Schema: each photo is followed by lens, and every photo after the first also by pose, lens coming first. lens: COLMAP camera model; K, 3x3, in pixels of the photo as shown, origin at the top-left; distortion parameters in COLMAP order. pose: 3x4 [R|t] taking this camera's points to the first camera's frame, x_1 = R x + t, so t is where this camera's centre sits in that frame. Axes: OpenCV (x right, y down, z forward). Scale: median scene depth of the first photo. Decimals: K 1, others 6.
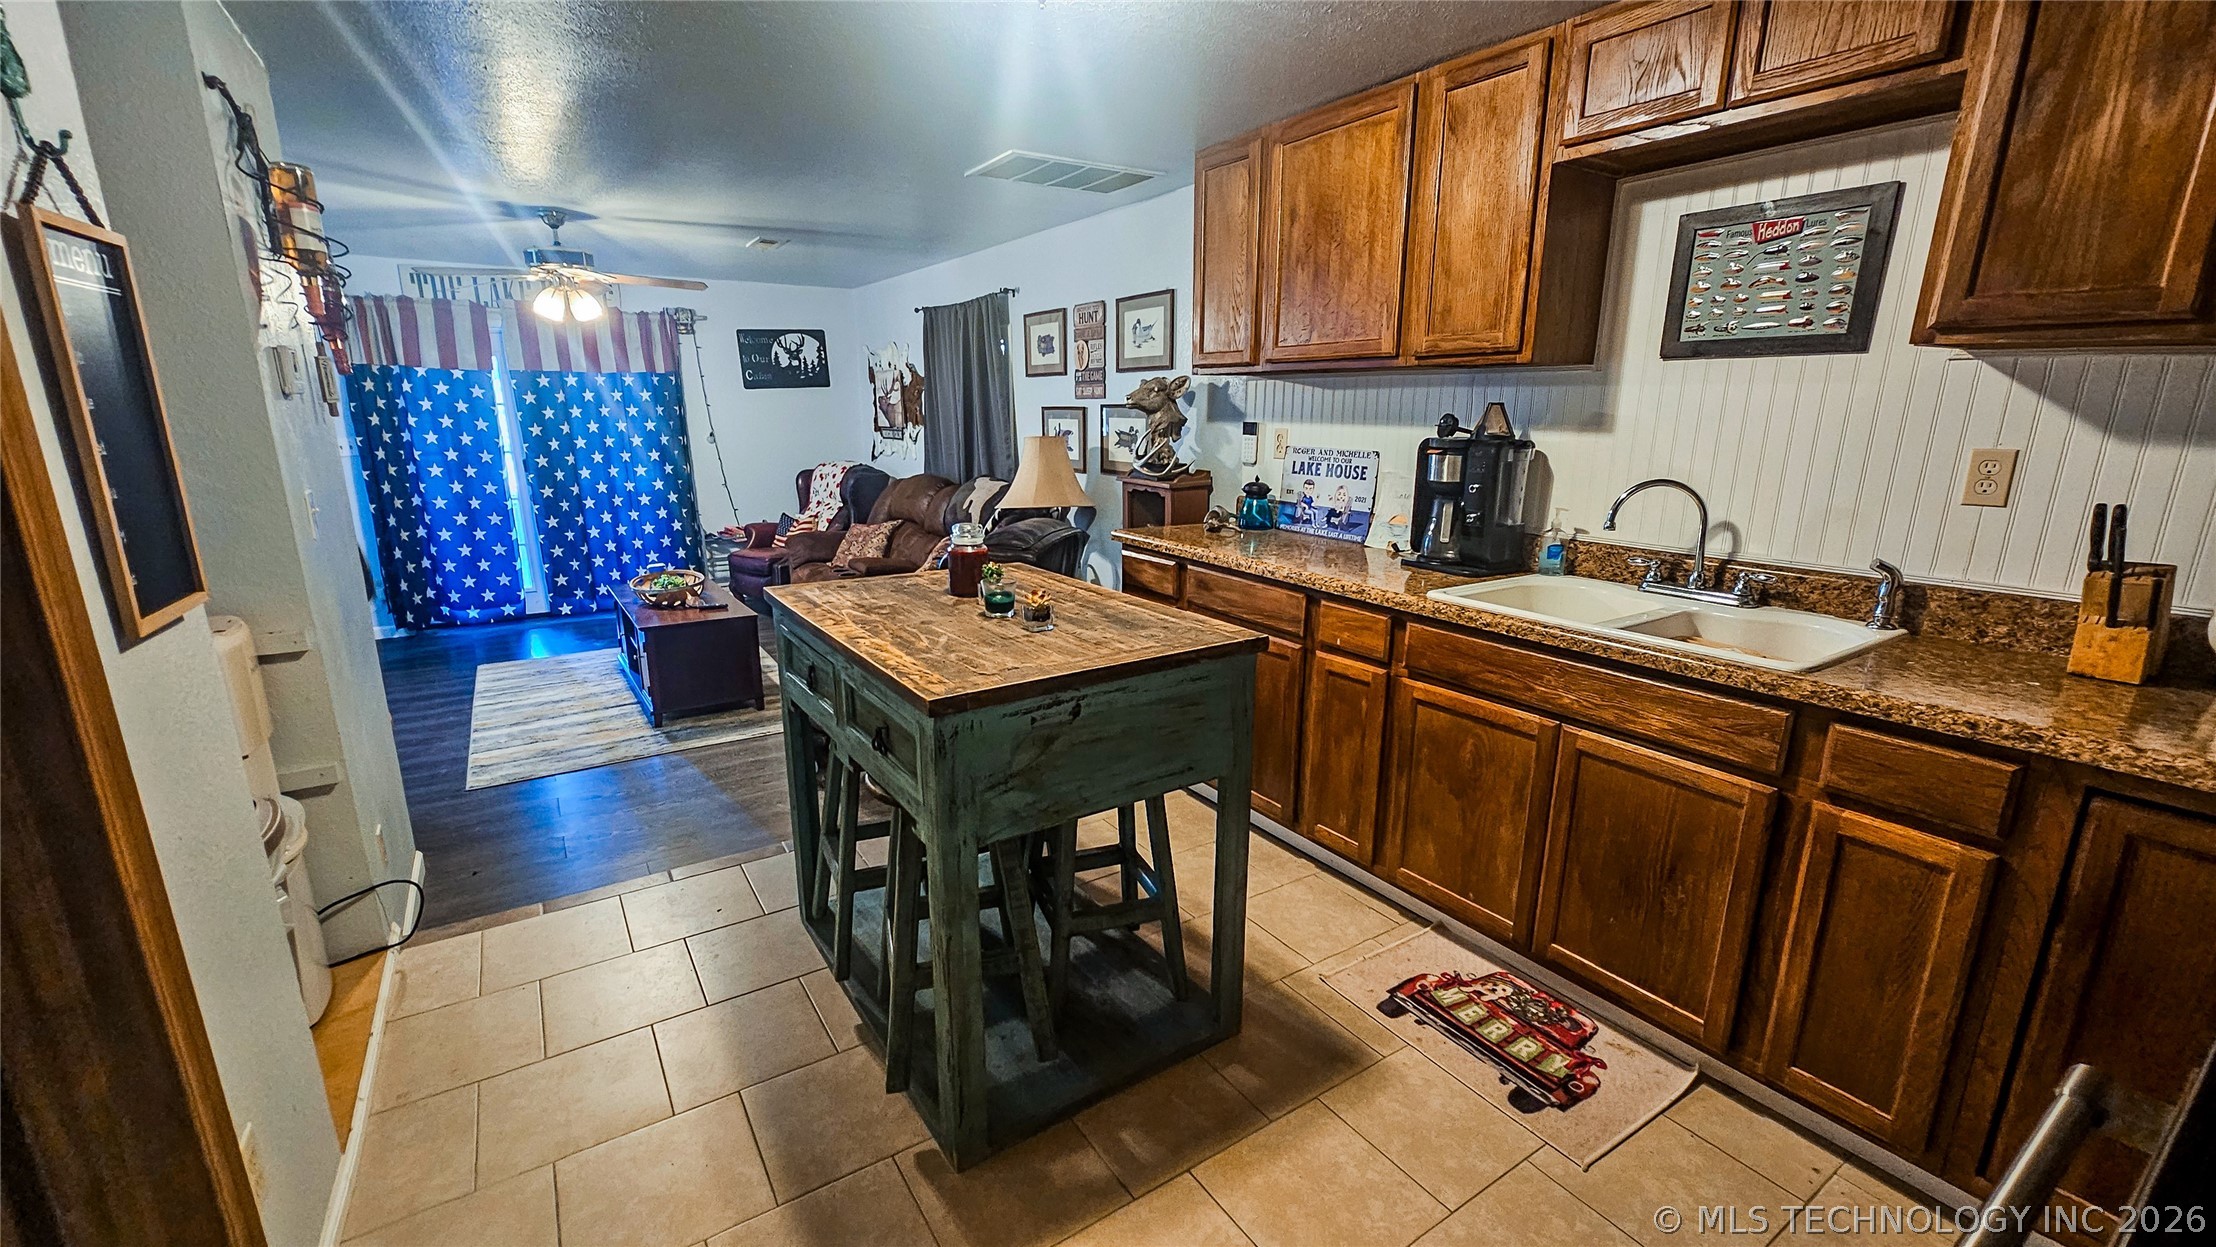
lens RADIAL K [[905.0, 0, 1107.1], [0, 905.0, 633.7], [0, 0, 1]] dist [-0.000831, 0.000020]
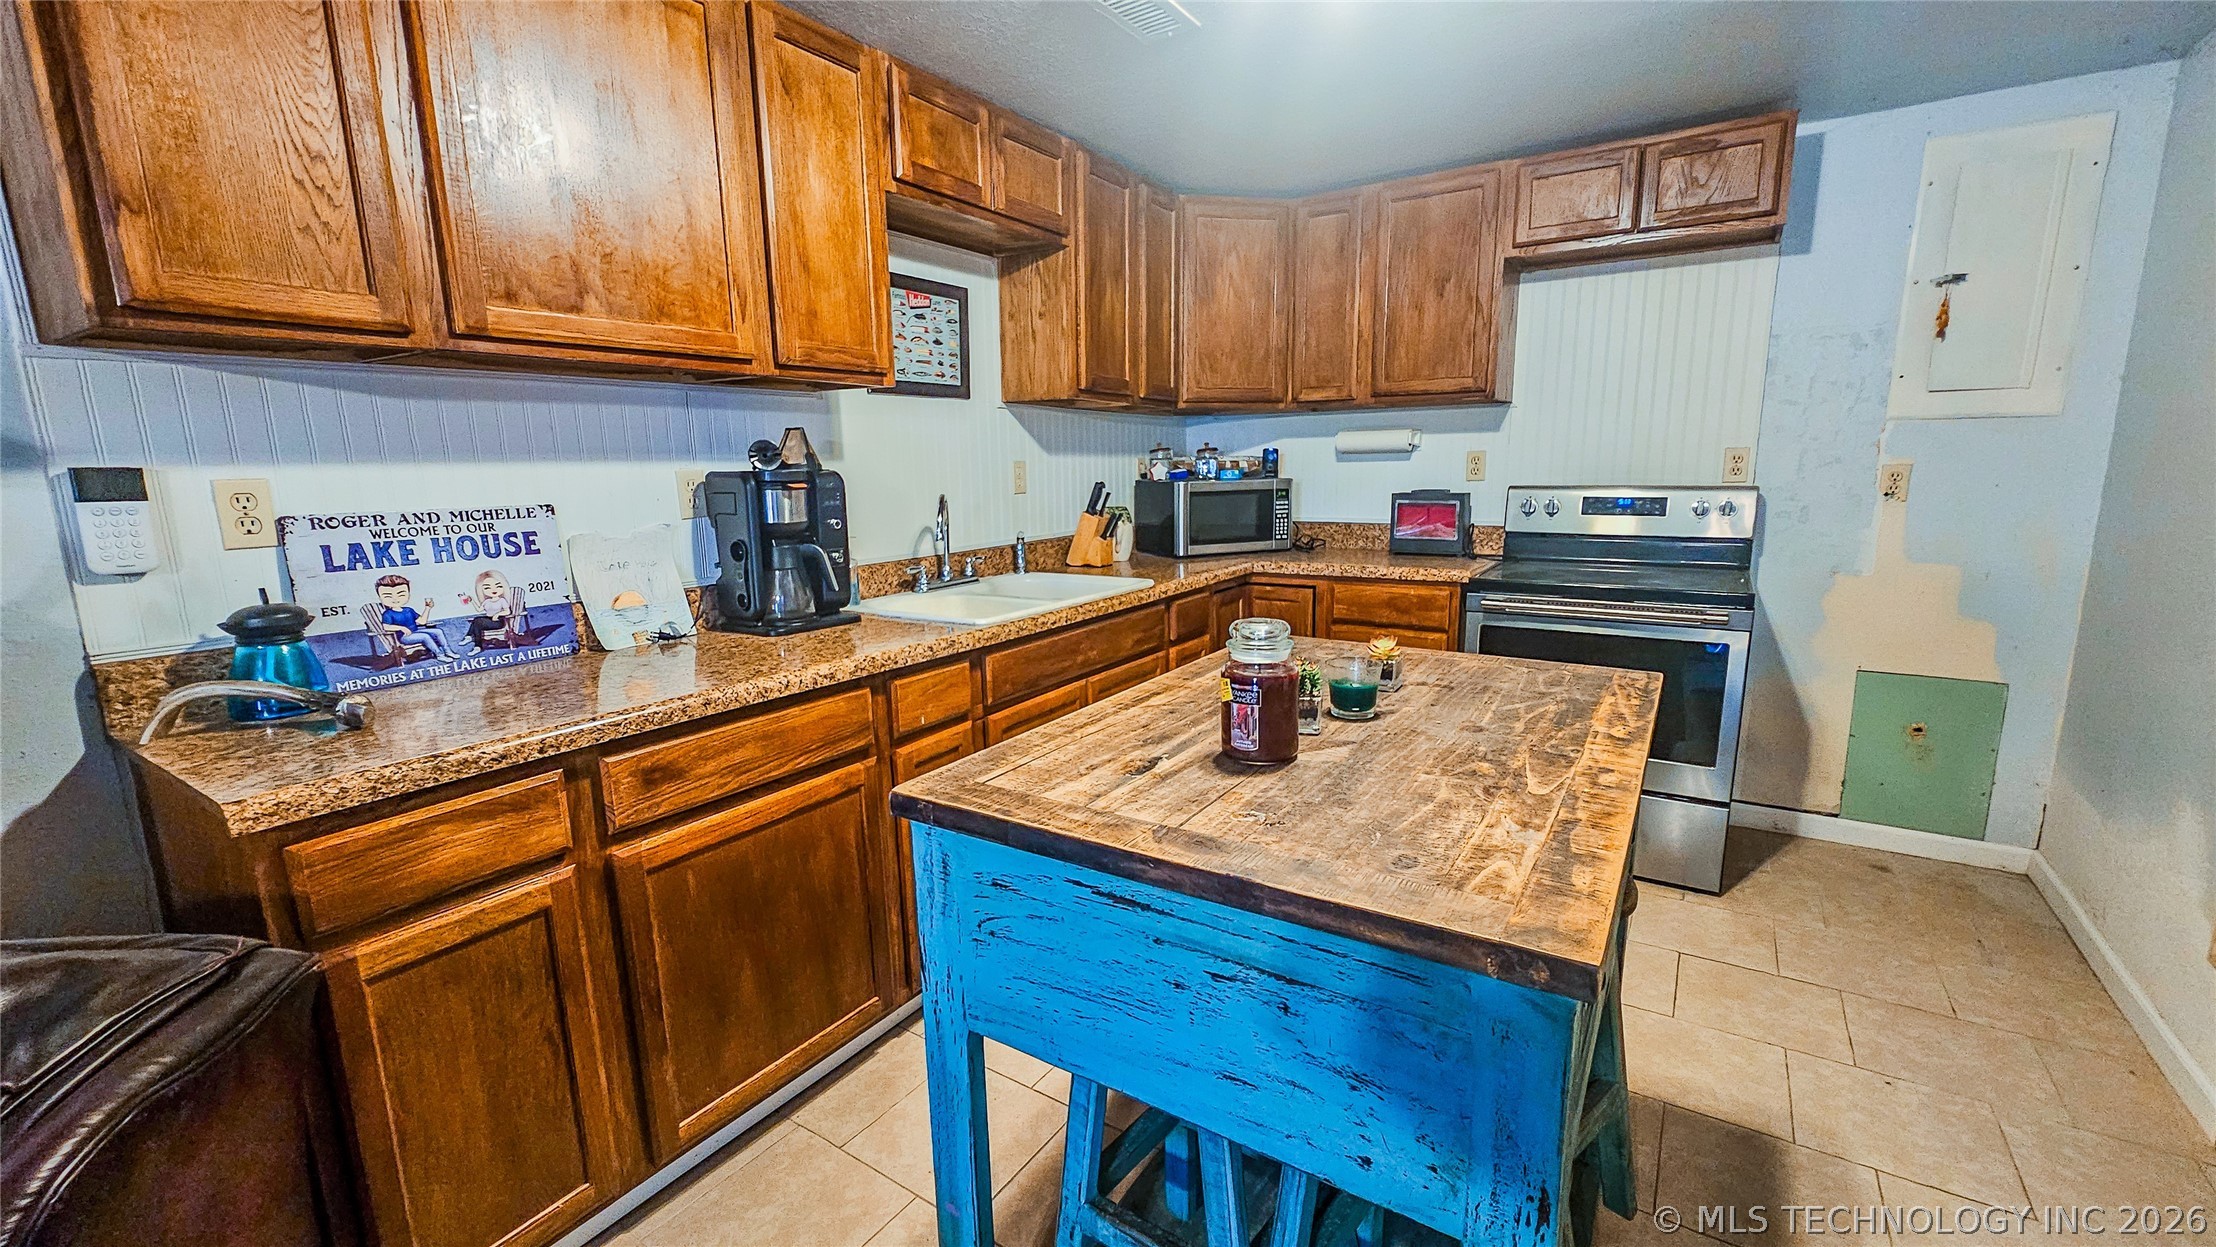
lens RADIAL K [[905.0, 0, 1109.1], [0, 905.0, 634.9], [0, 0, 1]] dist [-0.000831, 0.000020]
pose [[-0.395259, -0.170635, 0.902582, -0.295337], [0.243275, 0.928063, 0.281987, -0.141382], [-0.885770, 0.331033, -0.325314, 0.630839]]
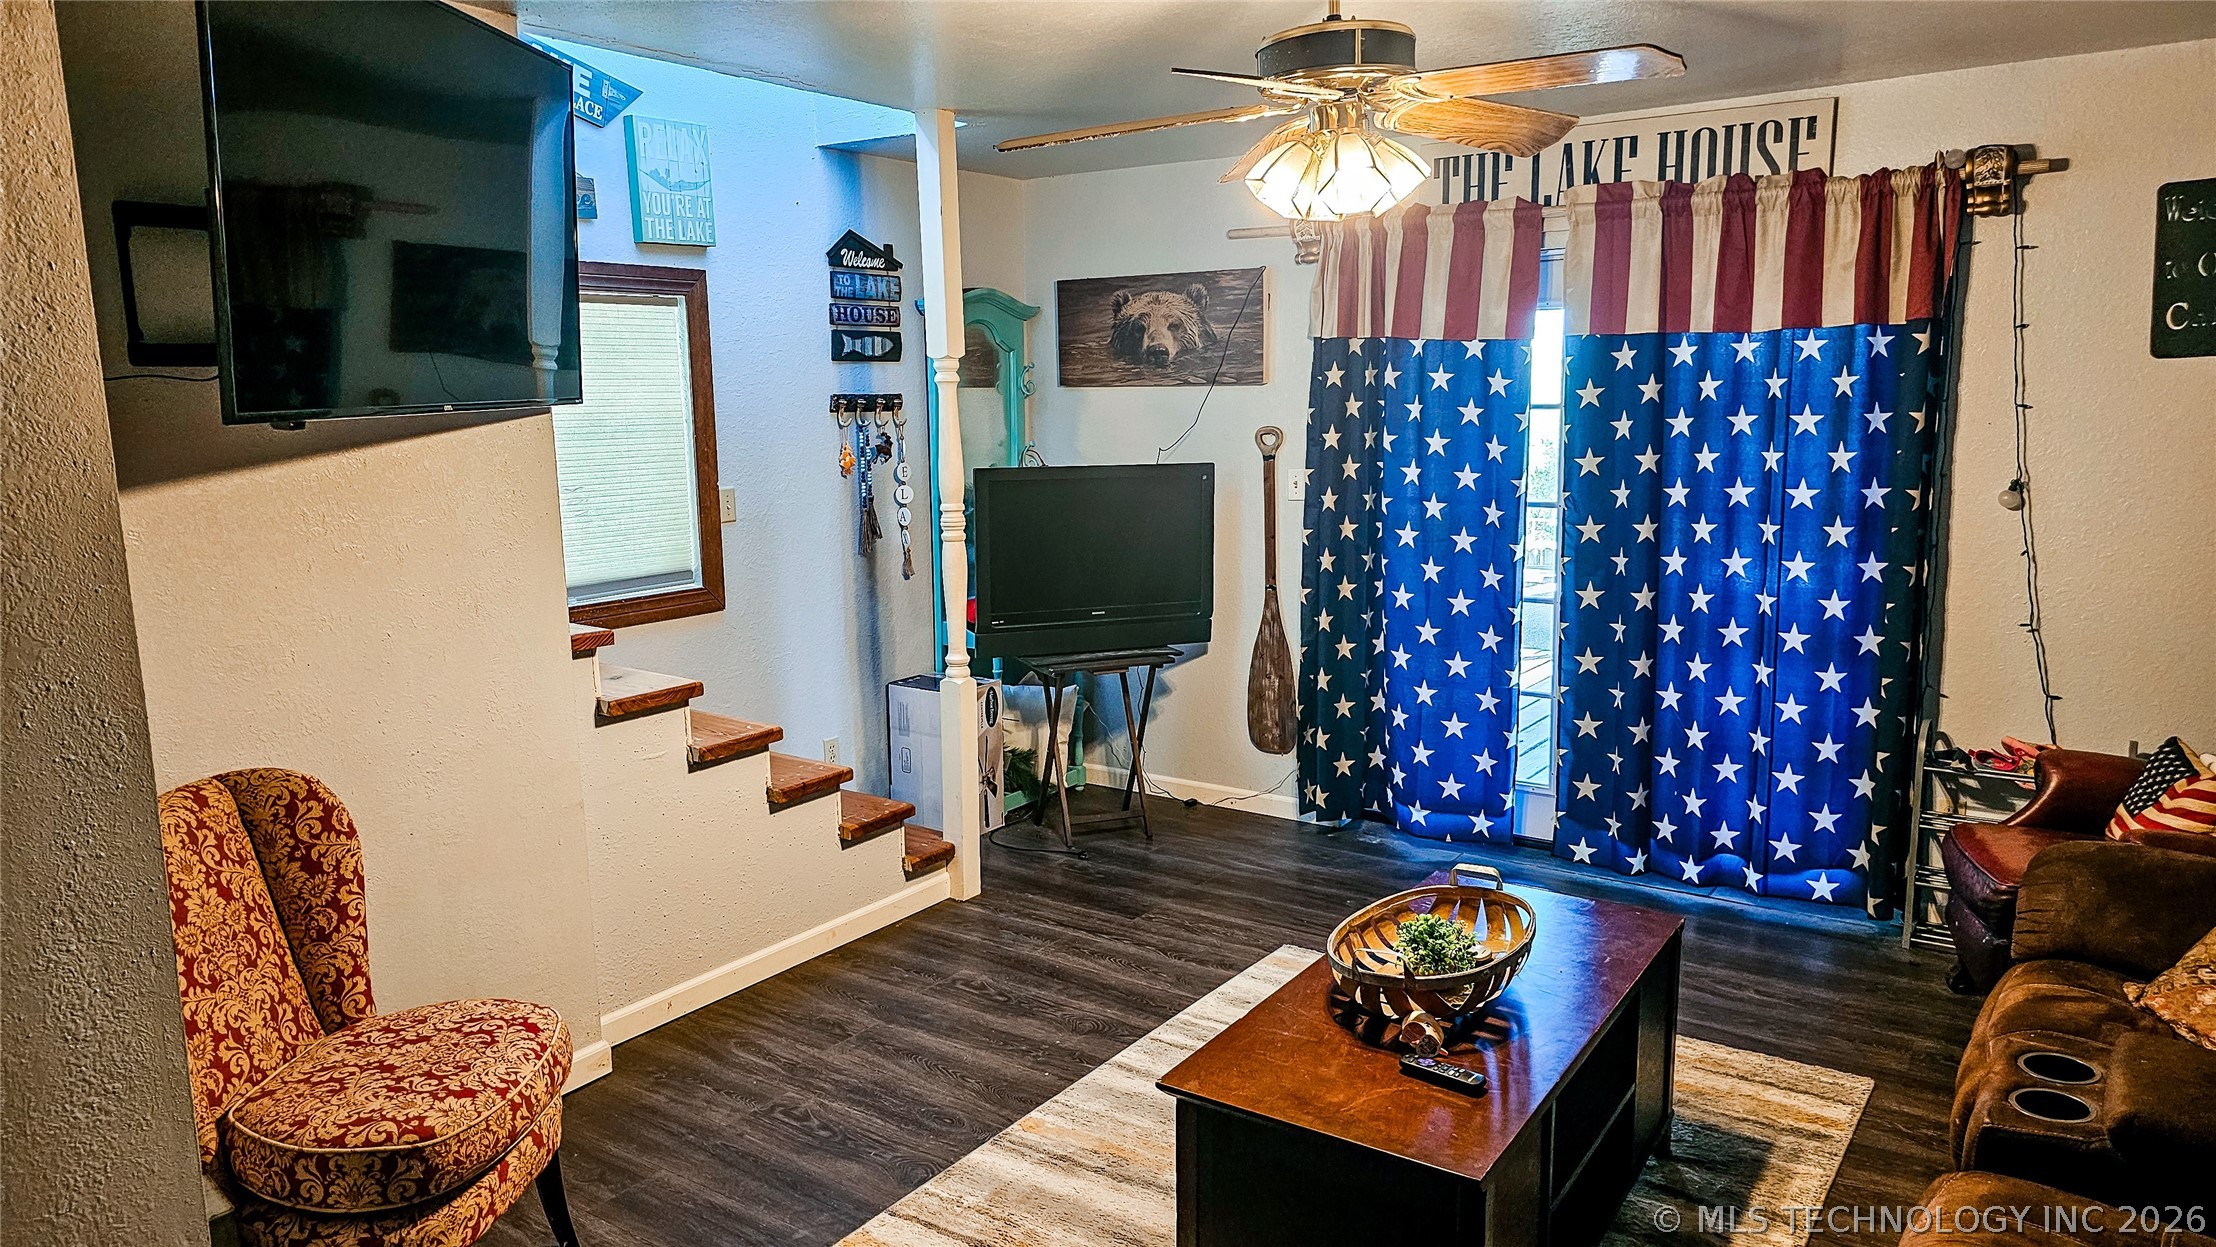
lens RADIAL K [[1489.7, 0, 1092.5], [0, 1489.7, 624.1], [0, 0, 1]] dist [0.053511, -0.041498]
pose [[0.372540, 0.139521, -0.917468, -0.026858], [-0.211320, 0.975415, 0.062526, -0.198152], [0.903636, 0.170586, 0.392865, 0.692490]]
